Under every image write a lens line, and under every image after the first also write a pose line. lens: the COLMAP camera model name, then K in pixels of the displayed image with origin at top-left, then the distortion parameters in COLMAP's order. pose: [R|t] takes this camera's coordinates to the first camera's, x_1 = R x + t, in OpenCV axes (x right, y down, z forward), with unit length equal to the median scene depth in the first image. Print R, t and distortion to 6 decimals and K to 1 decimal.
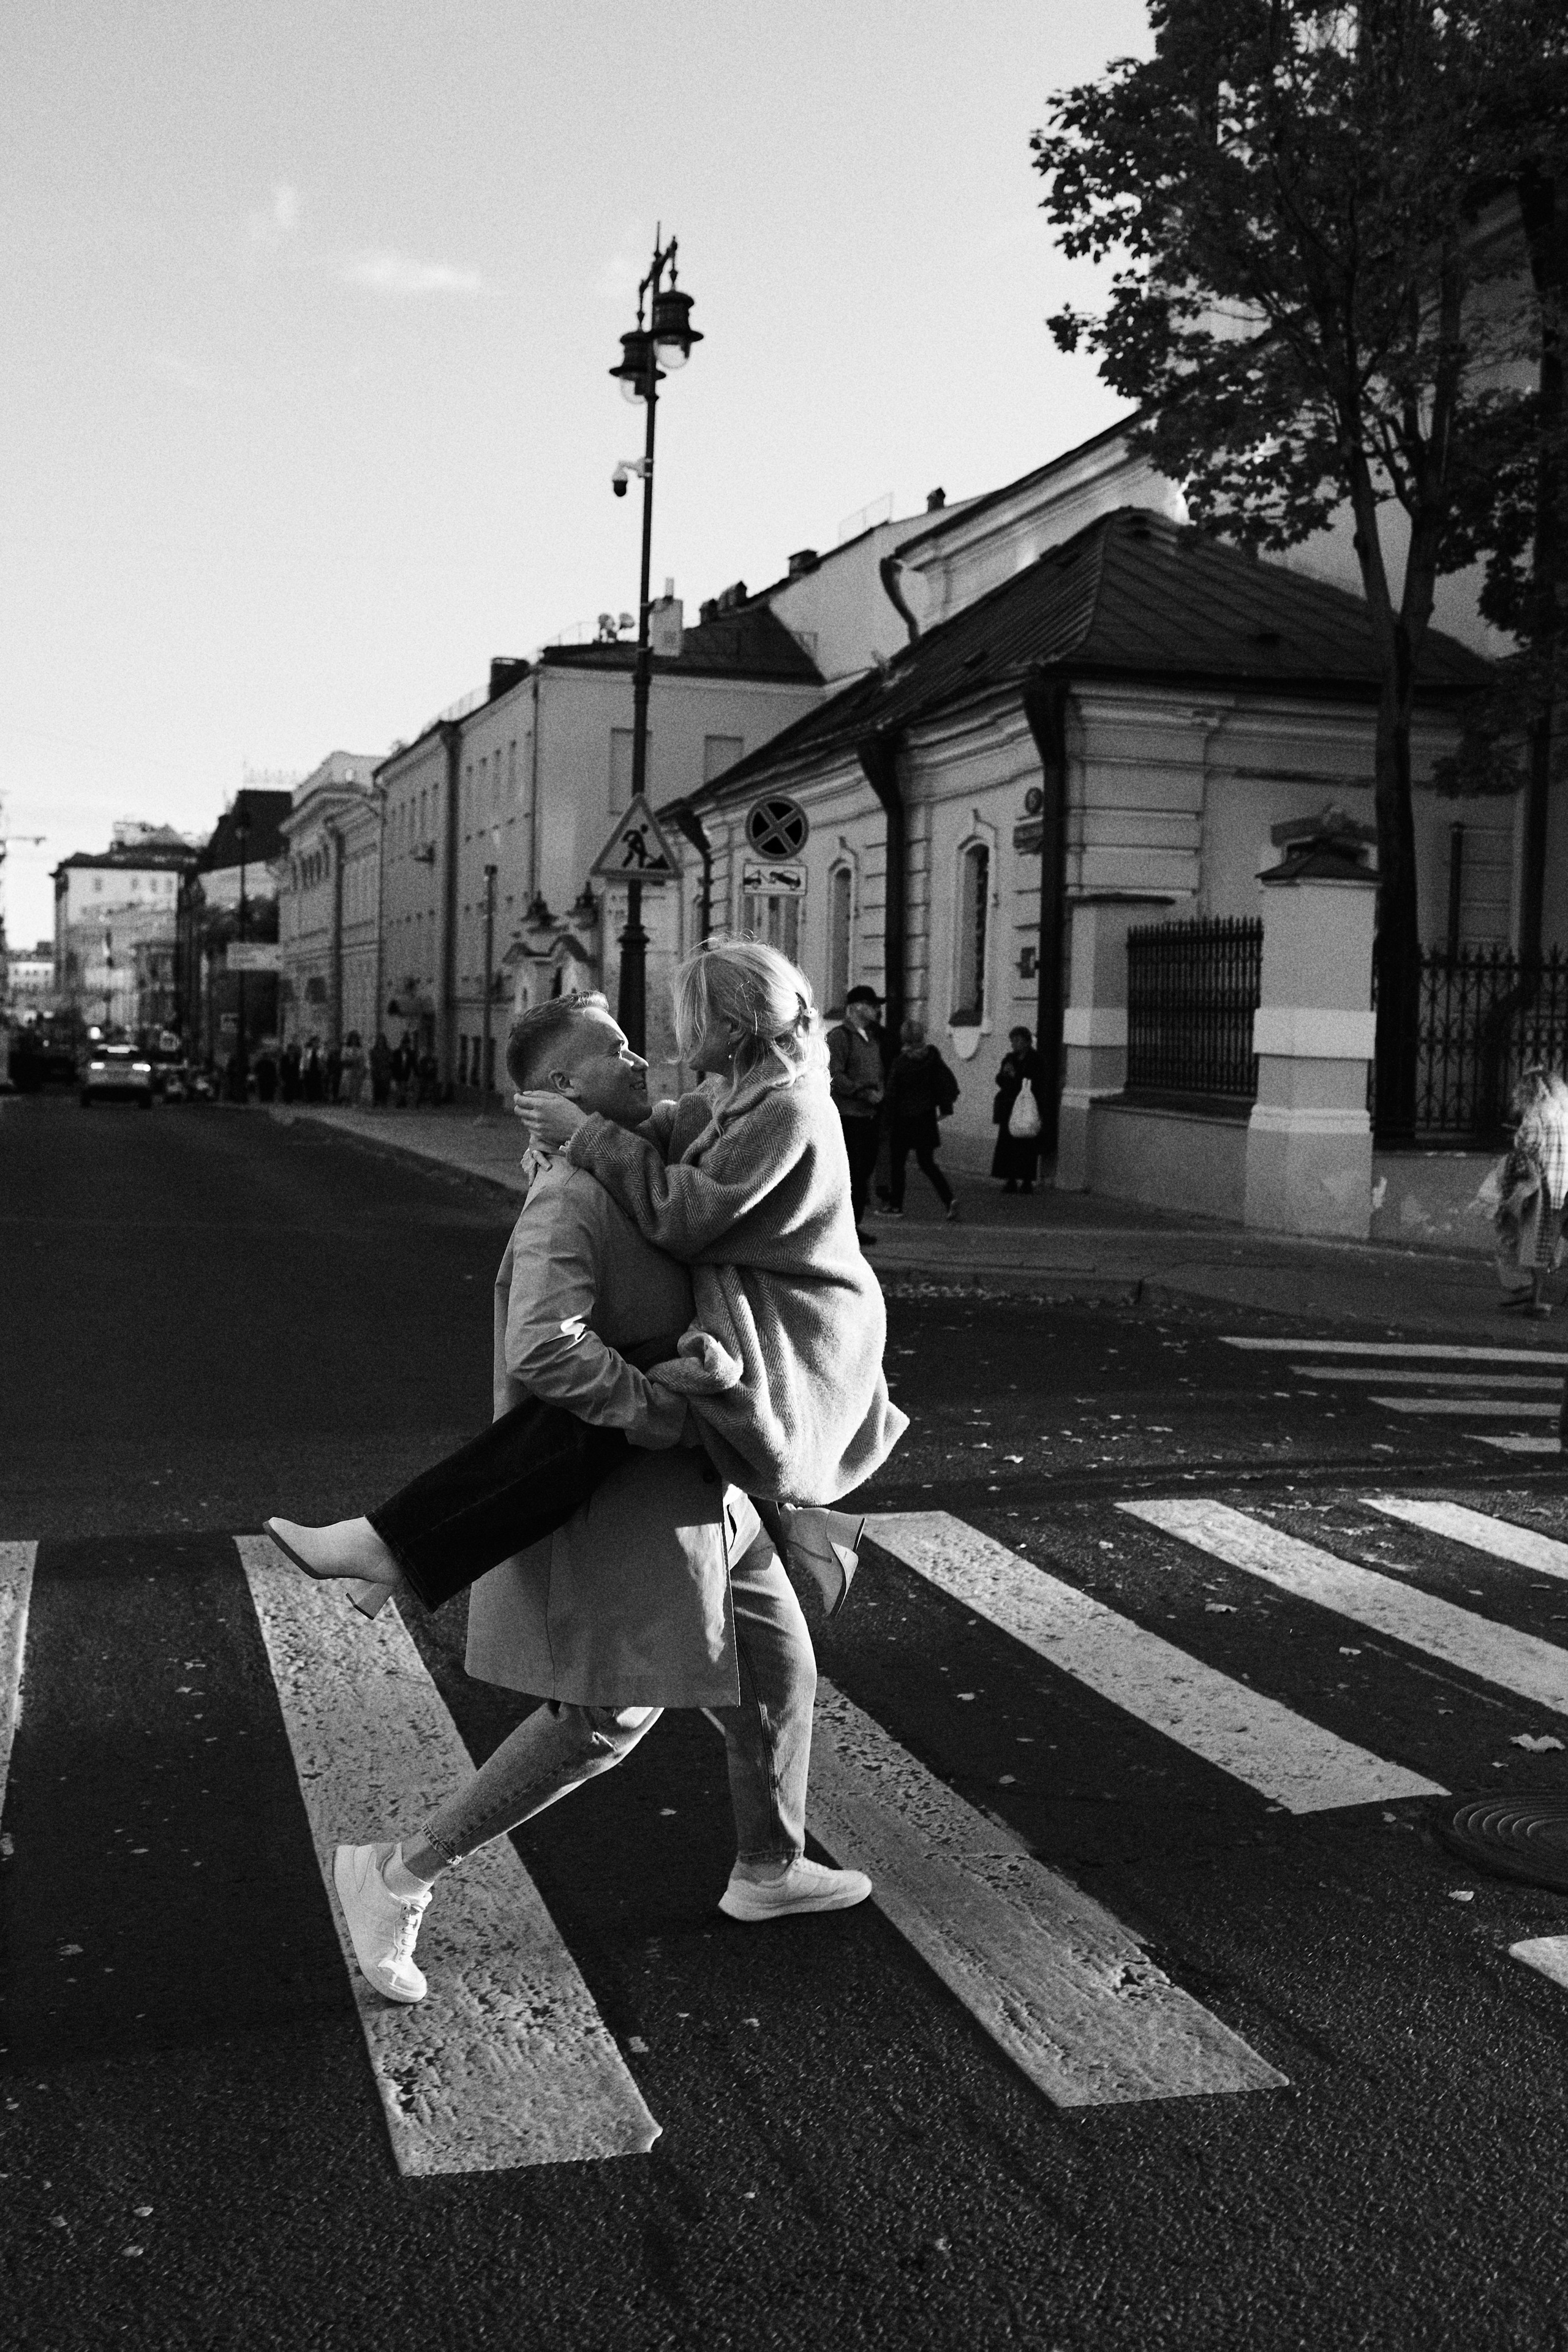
lens RADIAL K [[2565.1, 0, 808.6], [0, 2565.1, 1136.7], [0, 0, 1]] dist [-0.080780, 0.000000]
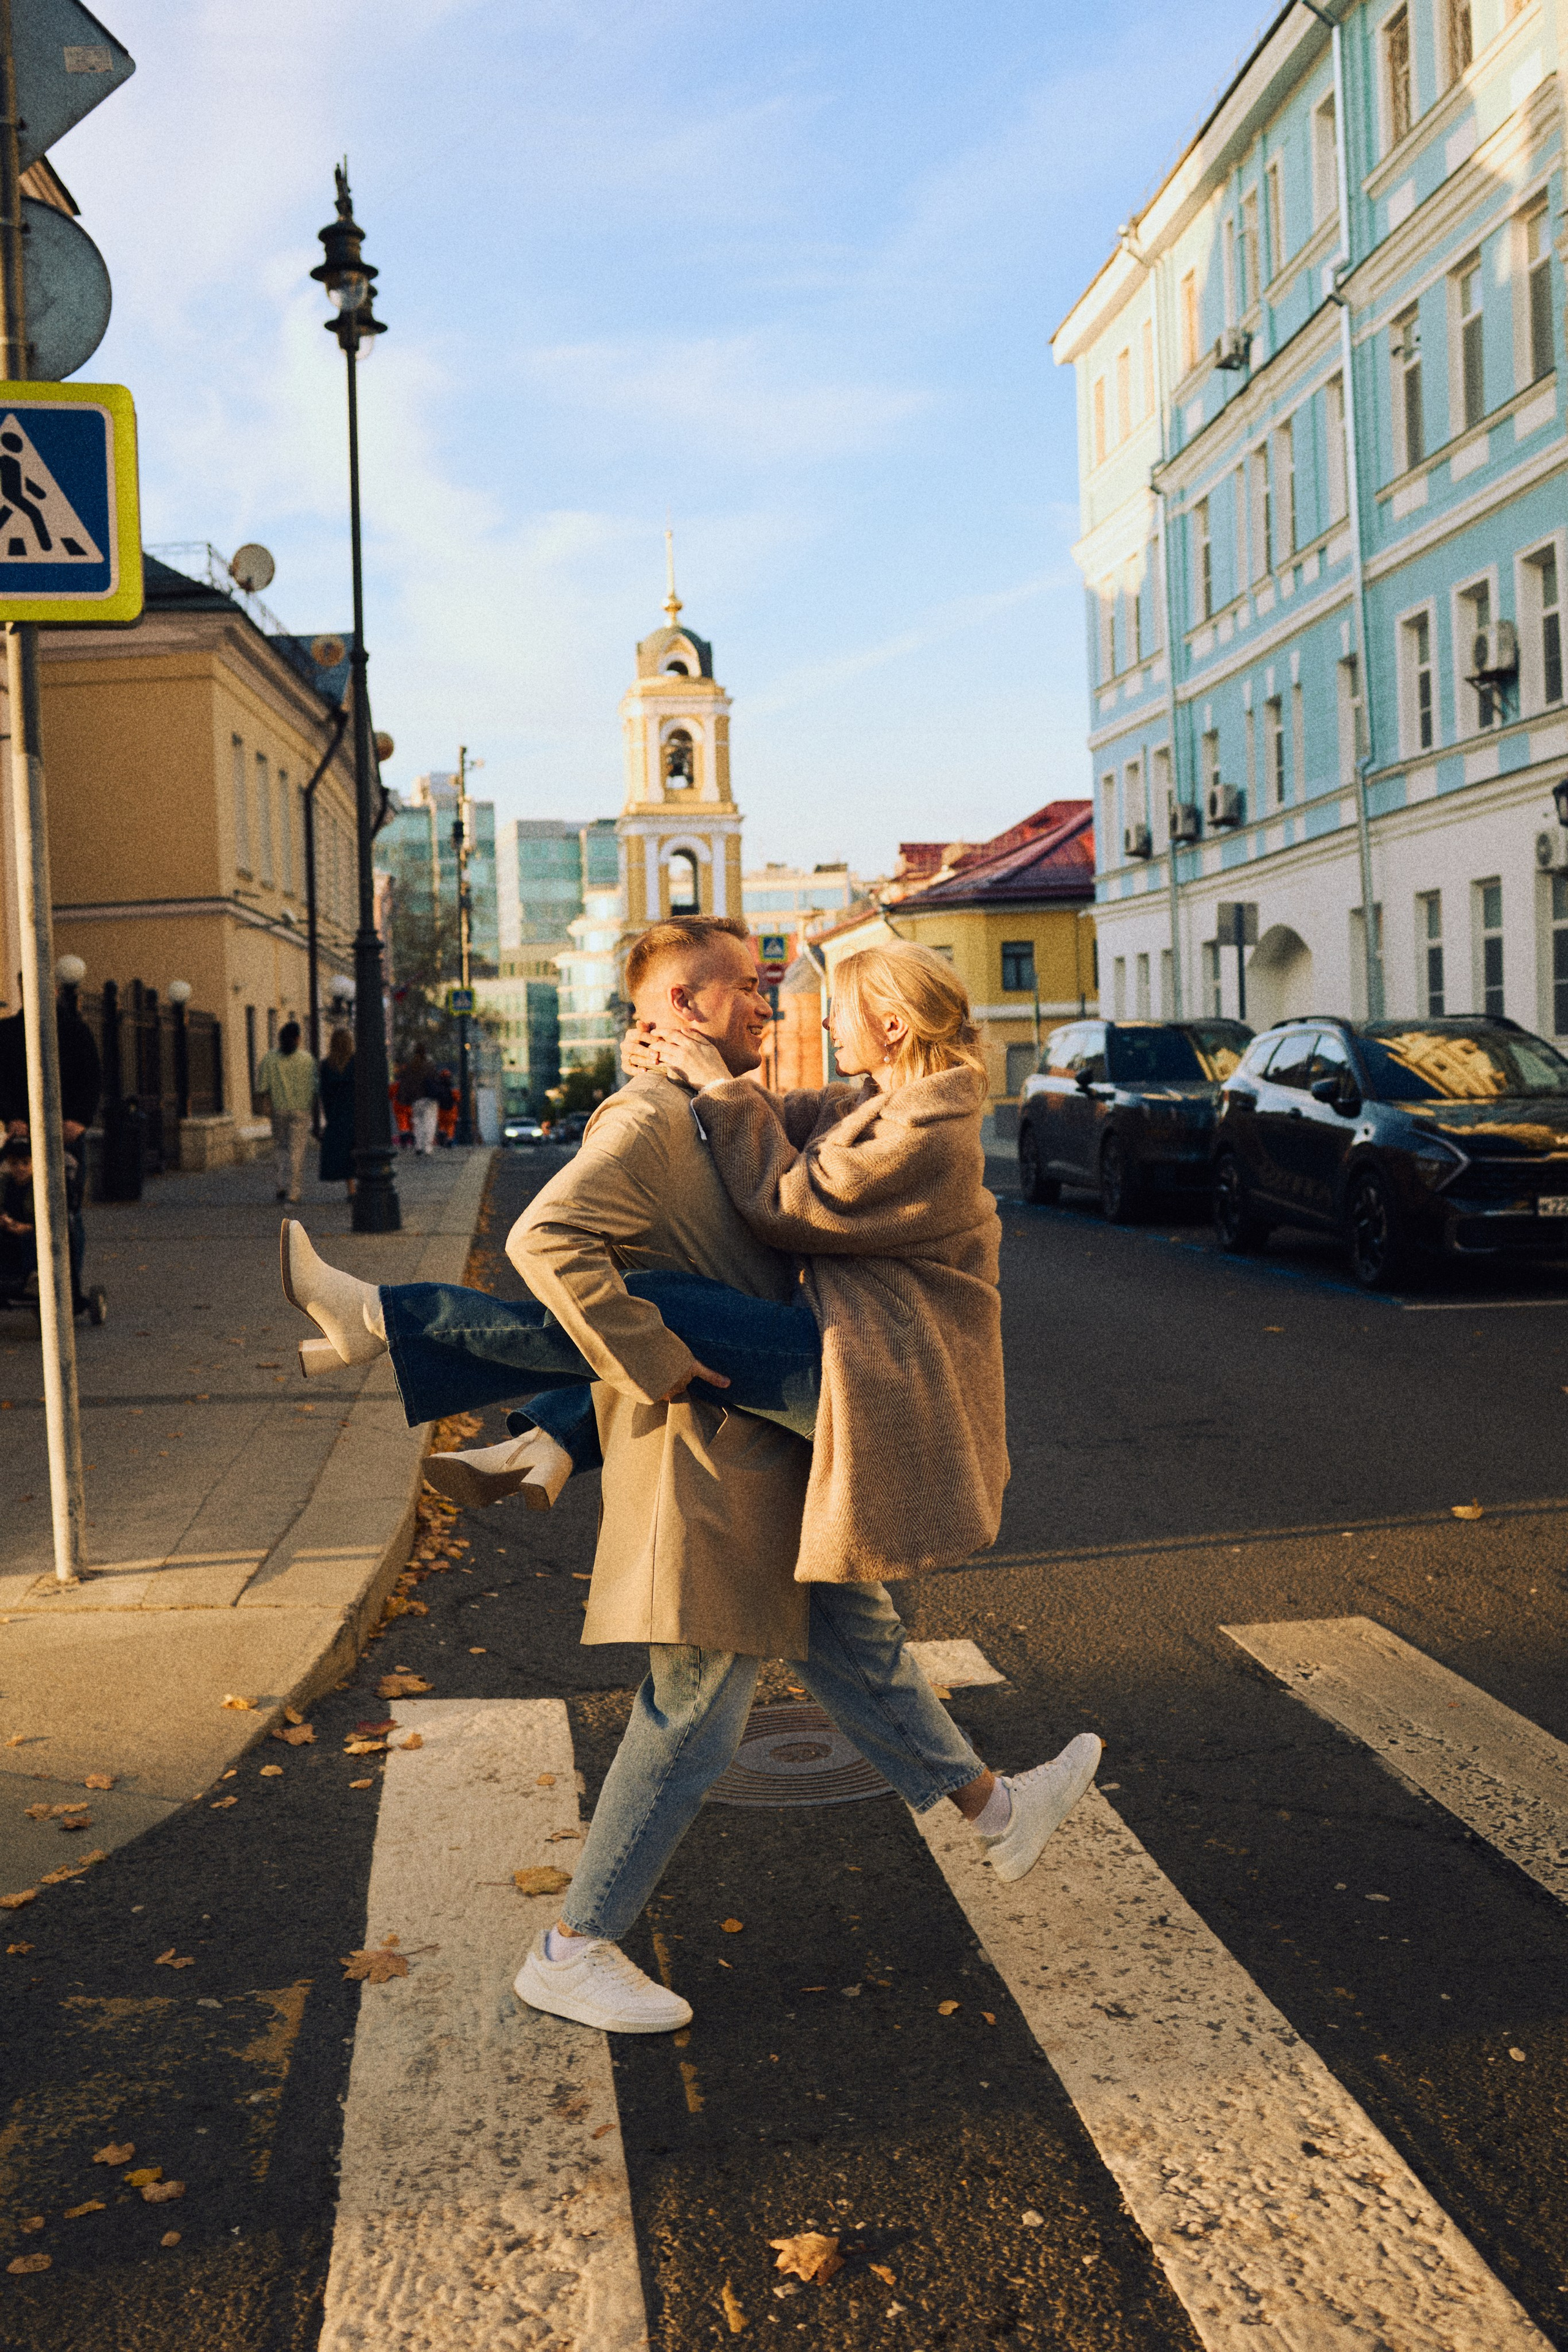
lens RADIAL K [[2565.1, 0, 798.1], [0, 2565.1, 1175.6], [0, 0, 1]] dist [-0.080780, 0.000000]
pose [[-0.989036, -0.003201, 0.147643, 0.038975], [0.010526, 0.995694, 0.092101, -0.011654], [-0.147302, 0.092645, -0.984743, 0.471022]]
